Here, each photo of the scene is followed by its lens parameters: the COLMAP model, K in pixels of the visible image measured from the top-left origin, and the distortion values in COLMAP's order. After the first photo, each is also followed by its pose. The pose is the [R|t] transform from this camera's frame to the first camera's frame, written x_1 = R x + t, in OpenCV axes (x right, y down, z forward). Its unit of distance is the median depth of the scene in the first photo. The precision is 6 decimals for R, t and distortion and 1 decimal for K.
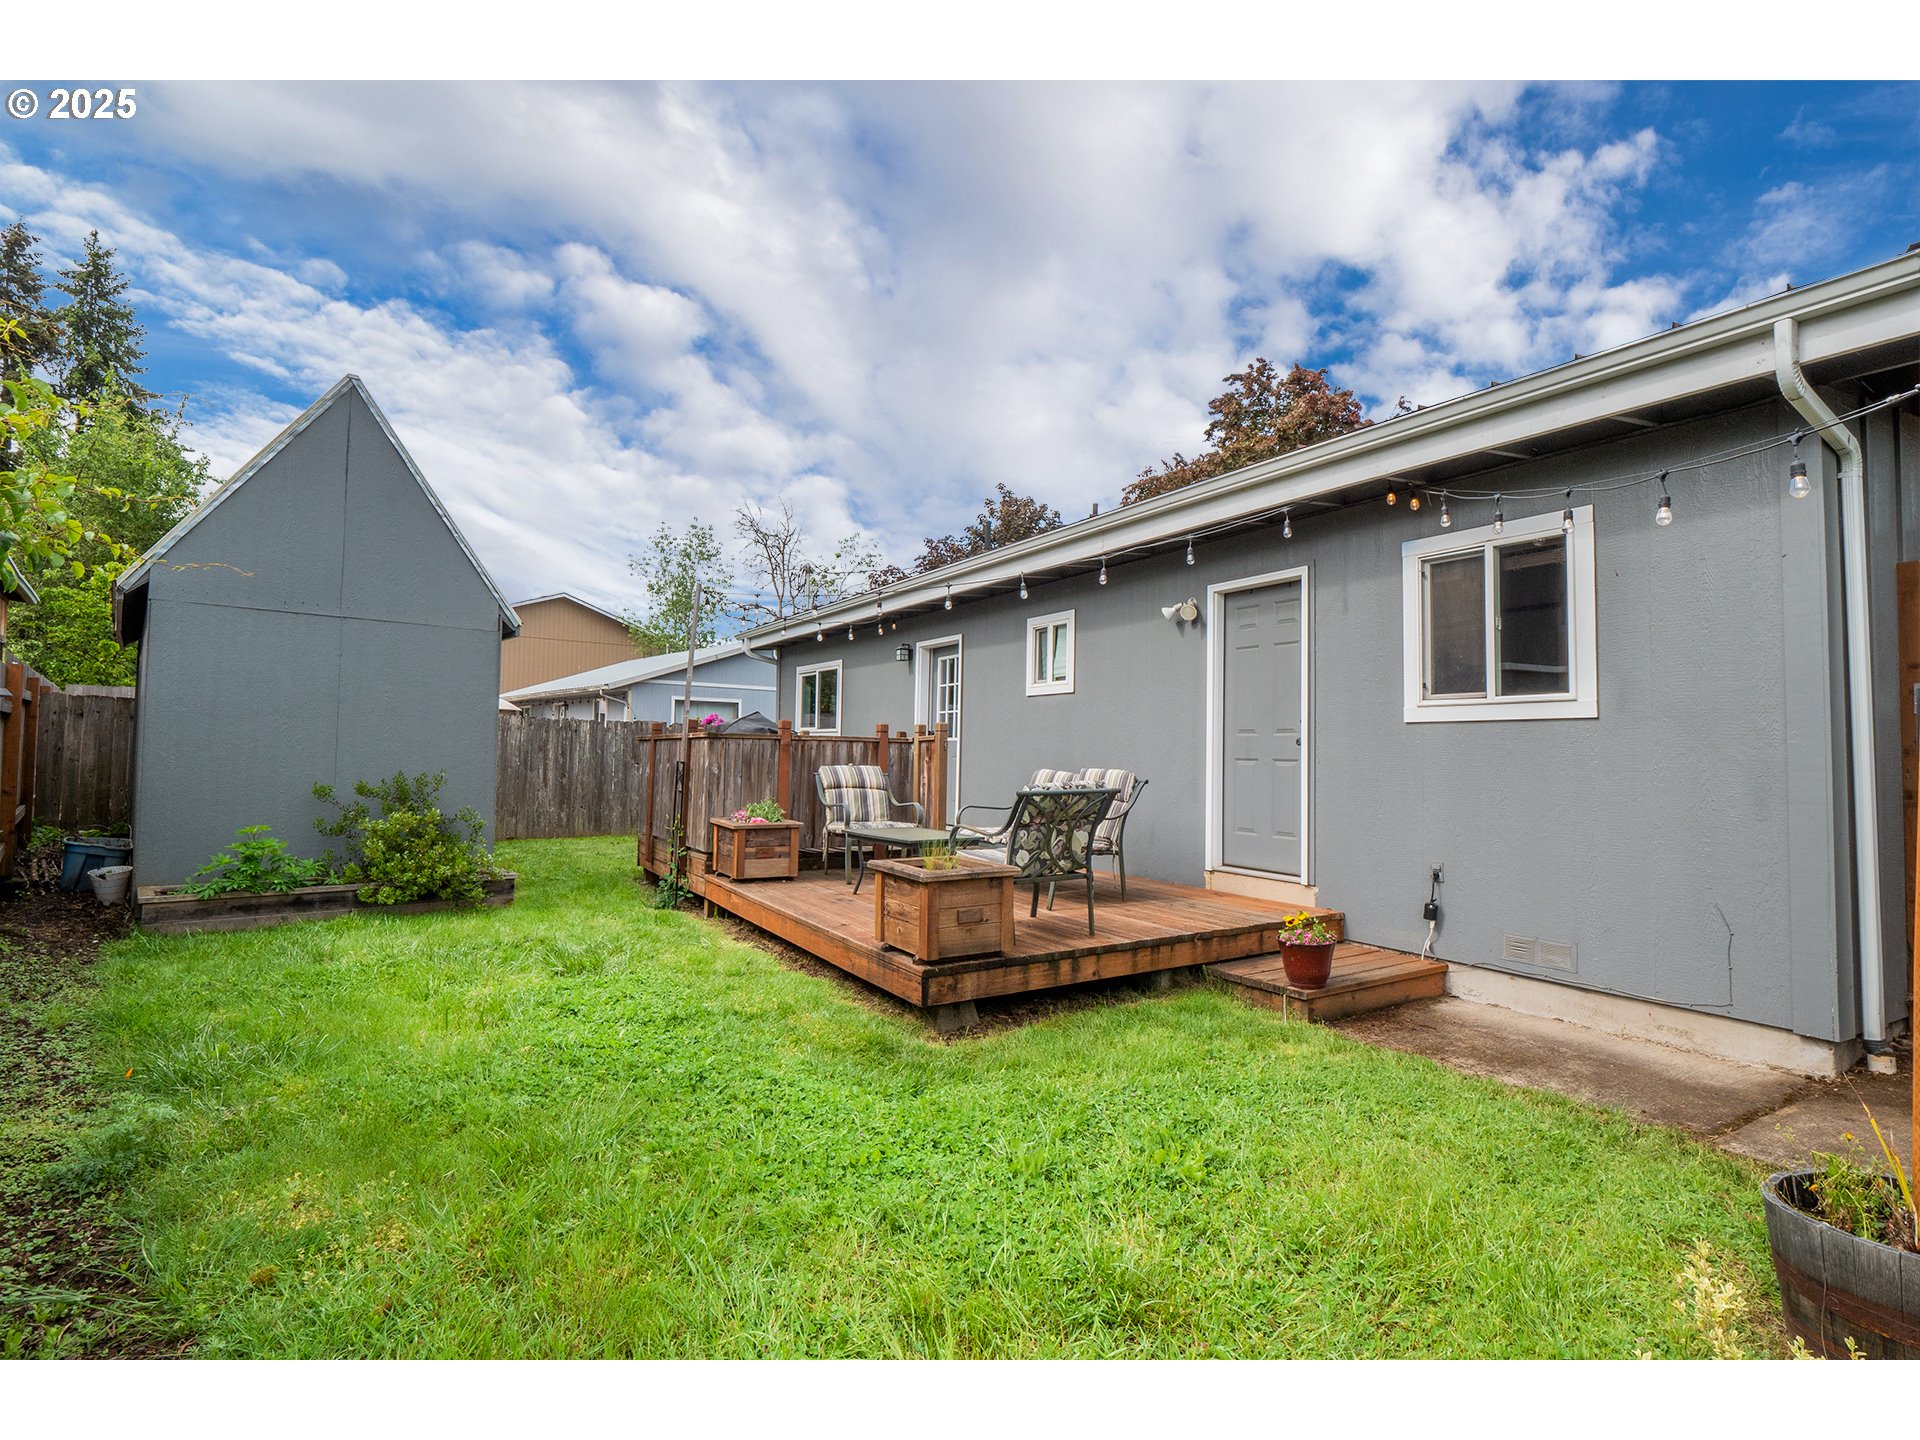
lens RADIAL K [[971.8, 0, 960.0], [0, 971.8, 720.0], [0, 0, 1]] dist [0.003167, -0.009773]
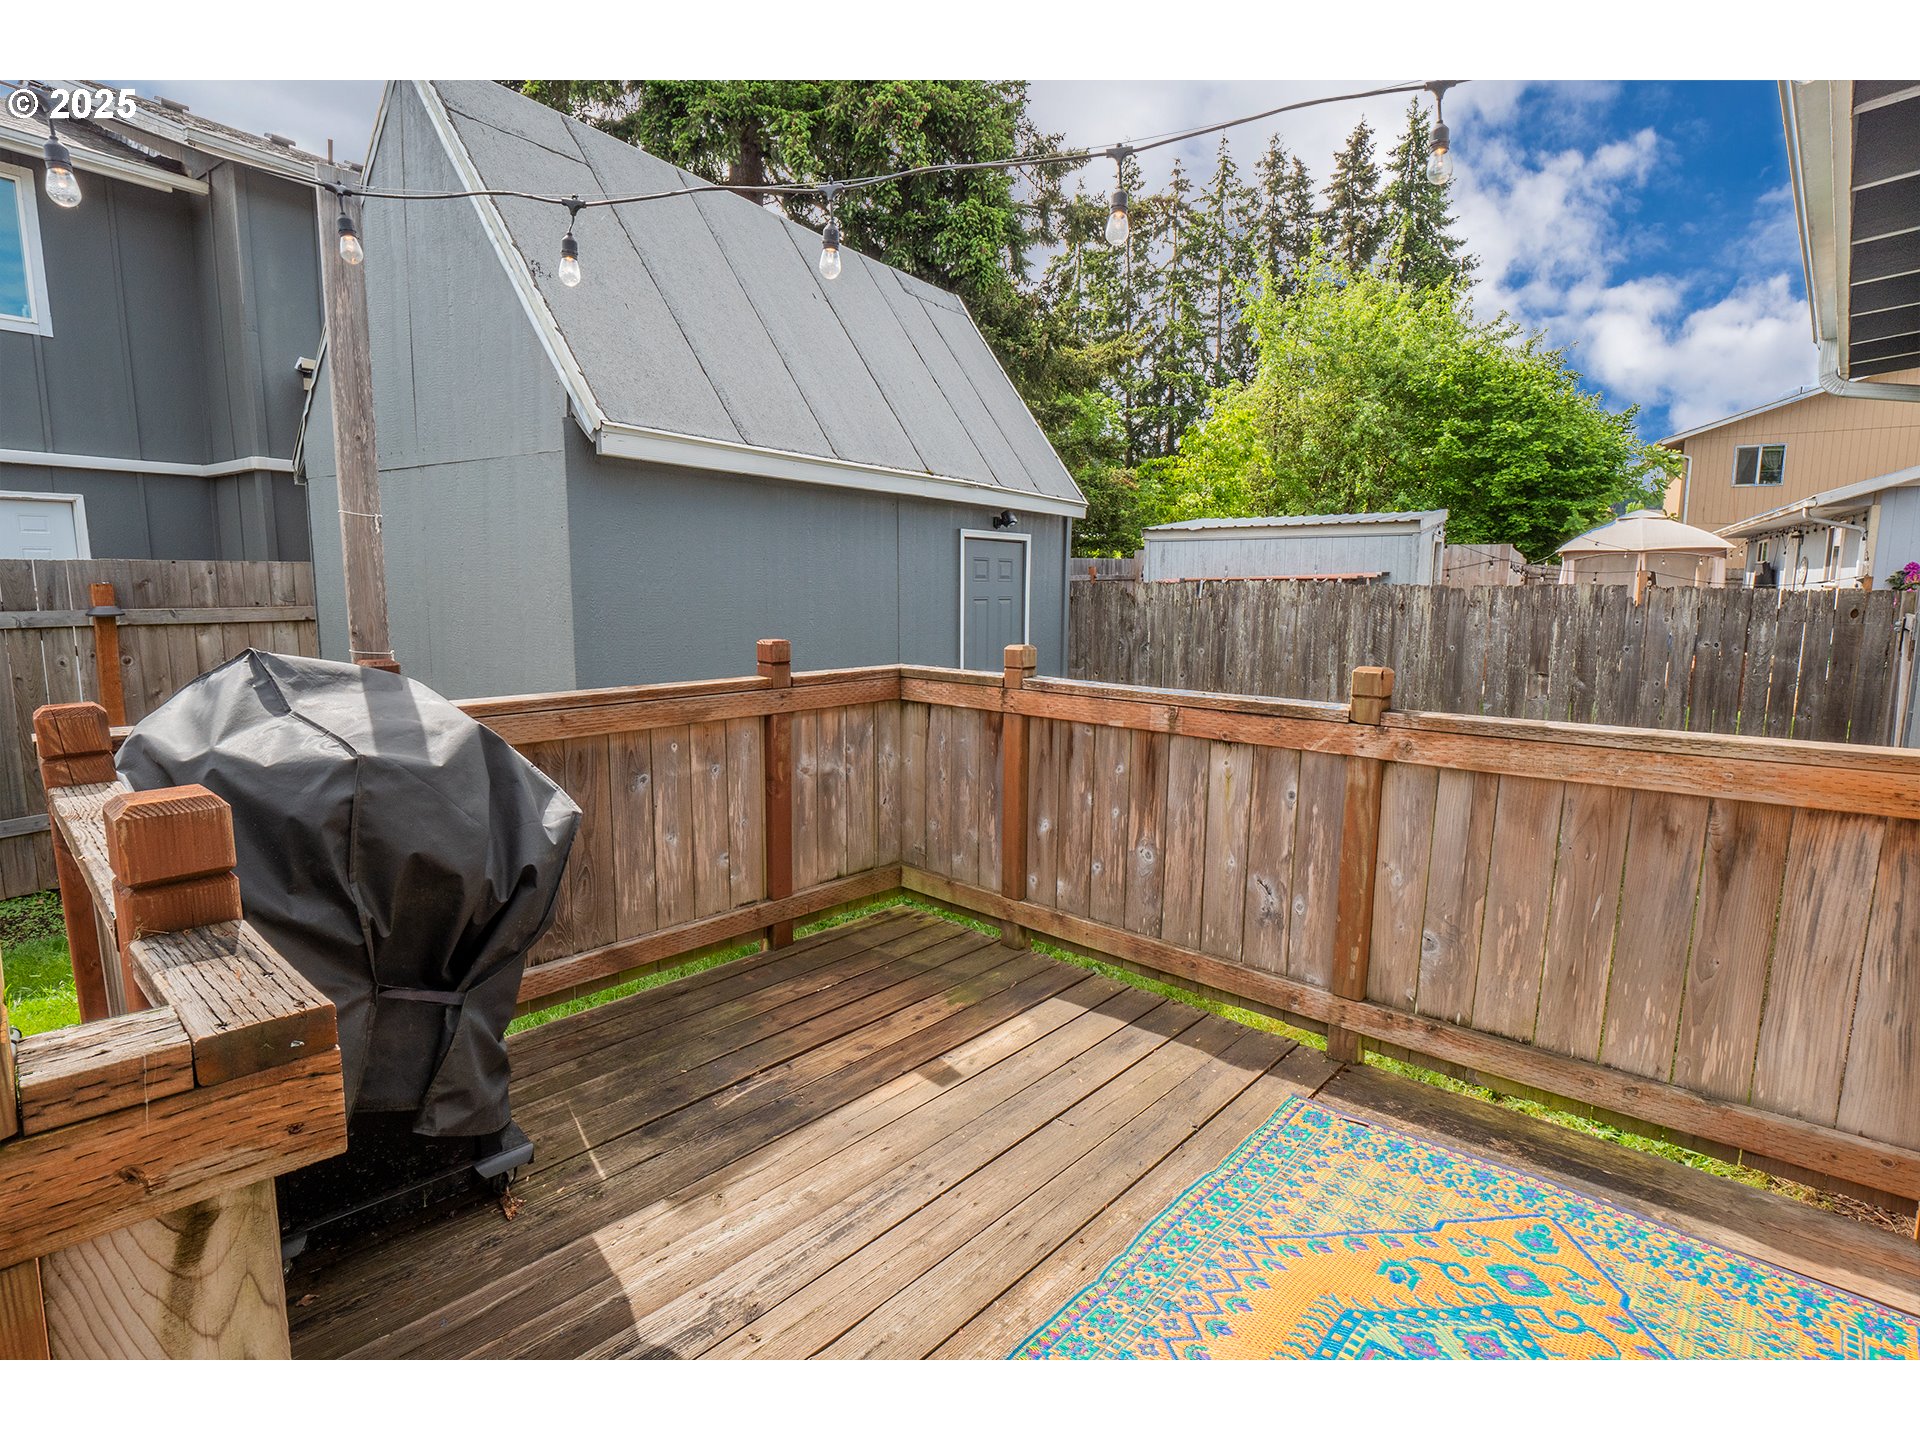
lens RADIAL K [[941.4, 0, 953.1], [0, 941.4, 709.3], [0, 0, 1]] dist [-0.002764, -0.009377]
pose [[0.280957, 0.116755, -0.952592, 0.046513], [0.038695, 0.990387, 0.132800, -0.019709], [0.958940, -0.074172, 0.273738, 1.140344]]
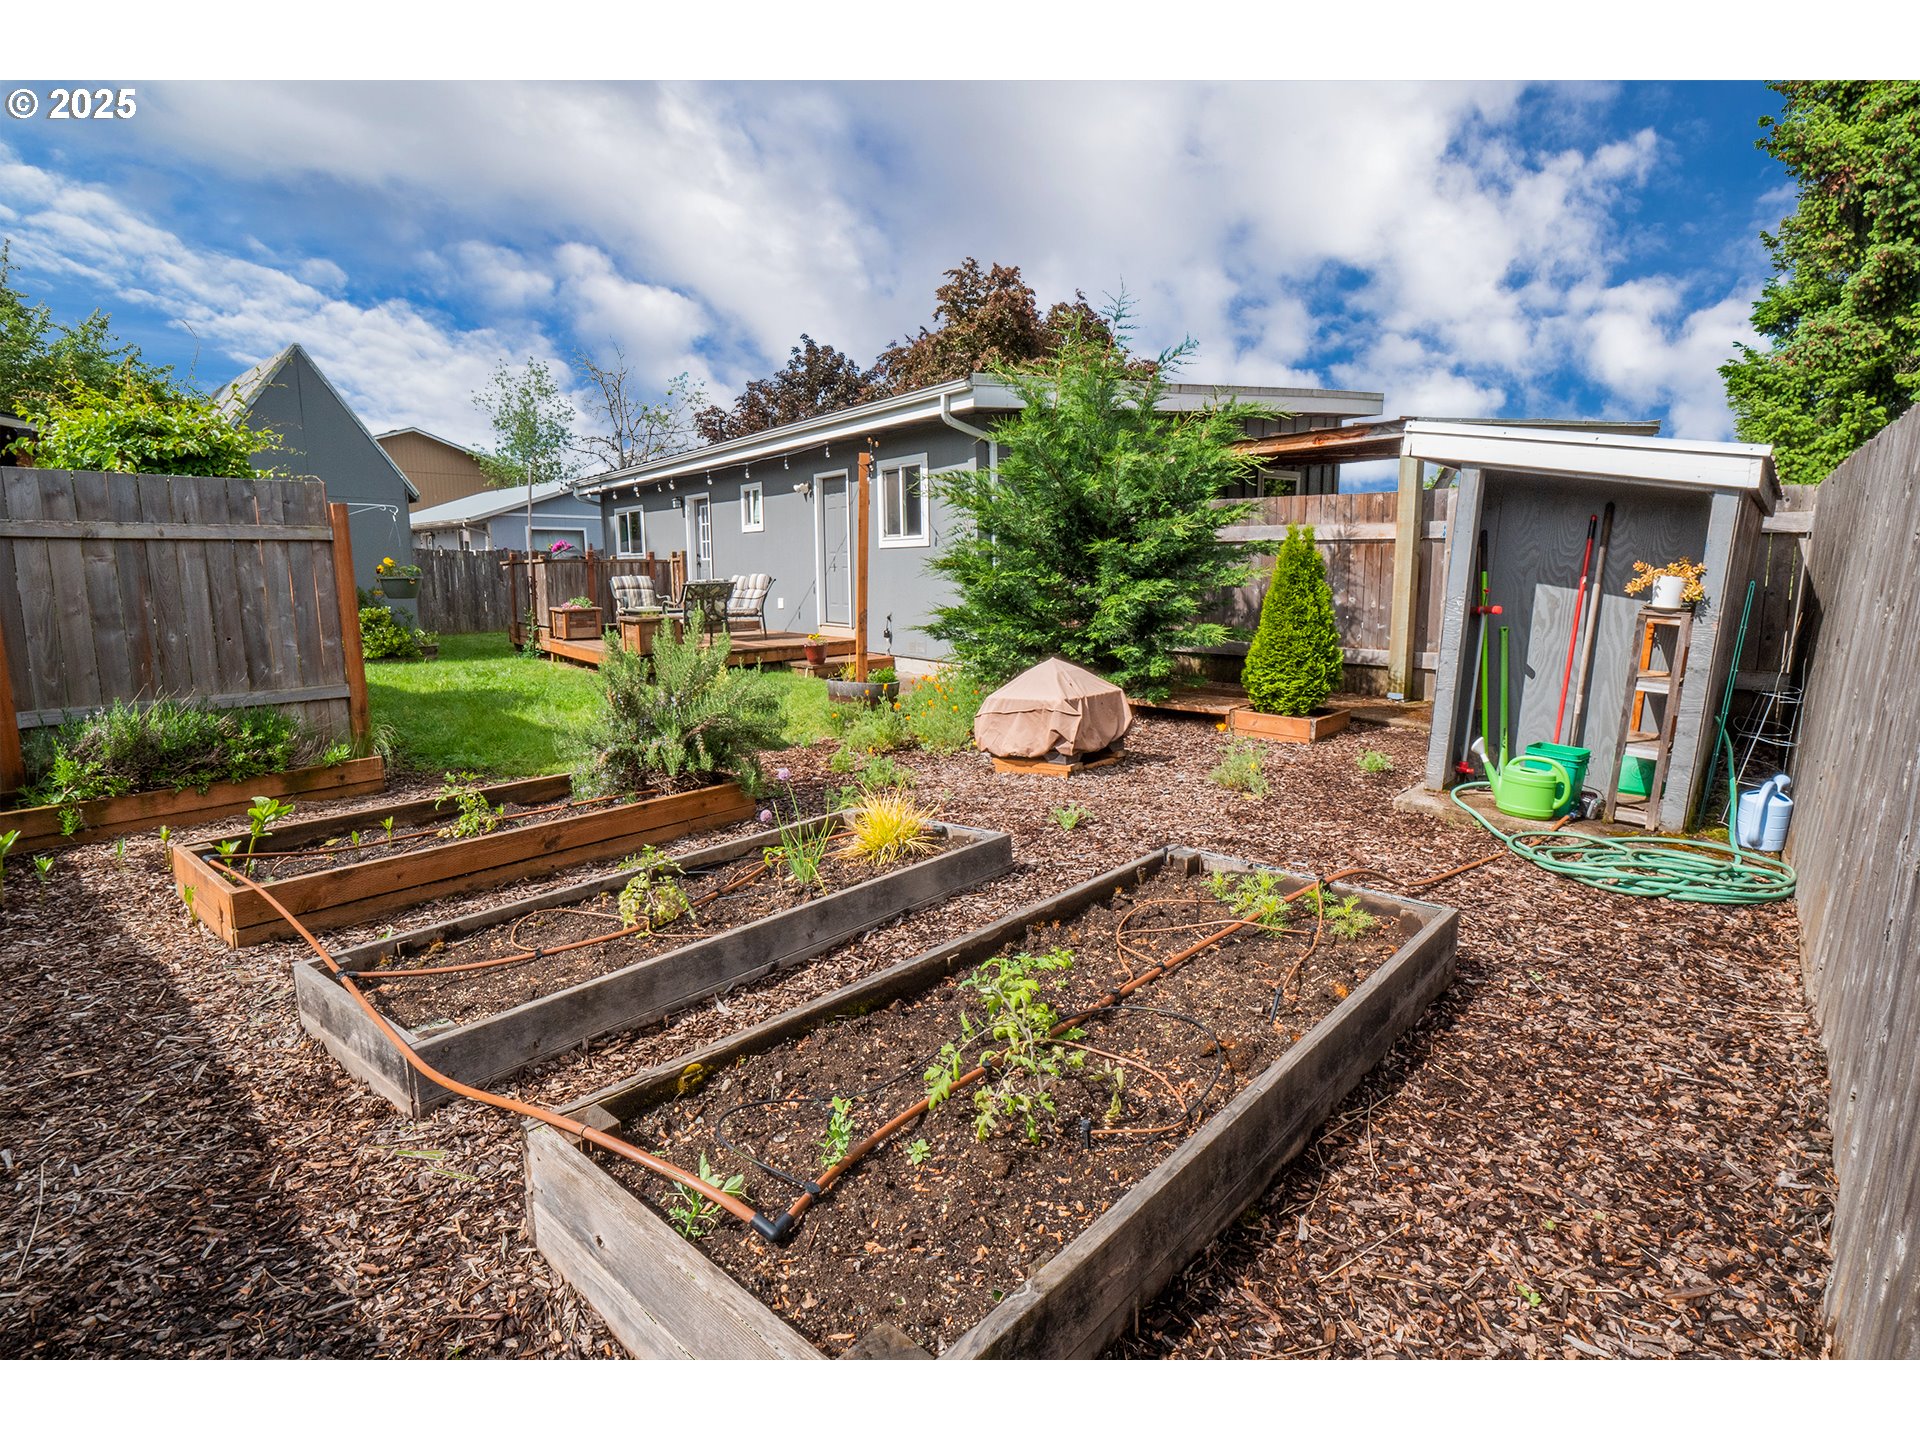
lens RADIAL K [[929.4, 0, 943.4], [0, 929.4, 681.4], [0, 0, 1]] dist [0.027561, -0.008869]
pose [[0.992188, -0.040840, 0.117876, 0.249908], [0.021826, 0.987149, 0.158307, -0.020936], [-0.122826, -0.154498, 0.980329, -0.783102]]
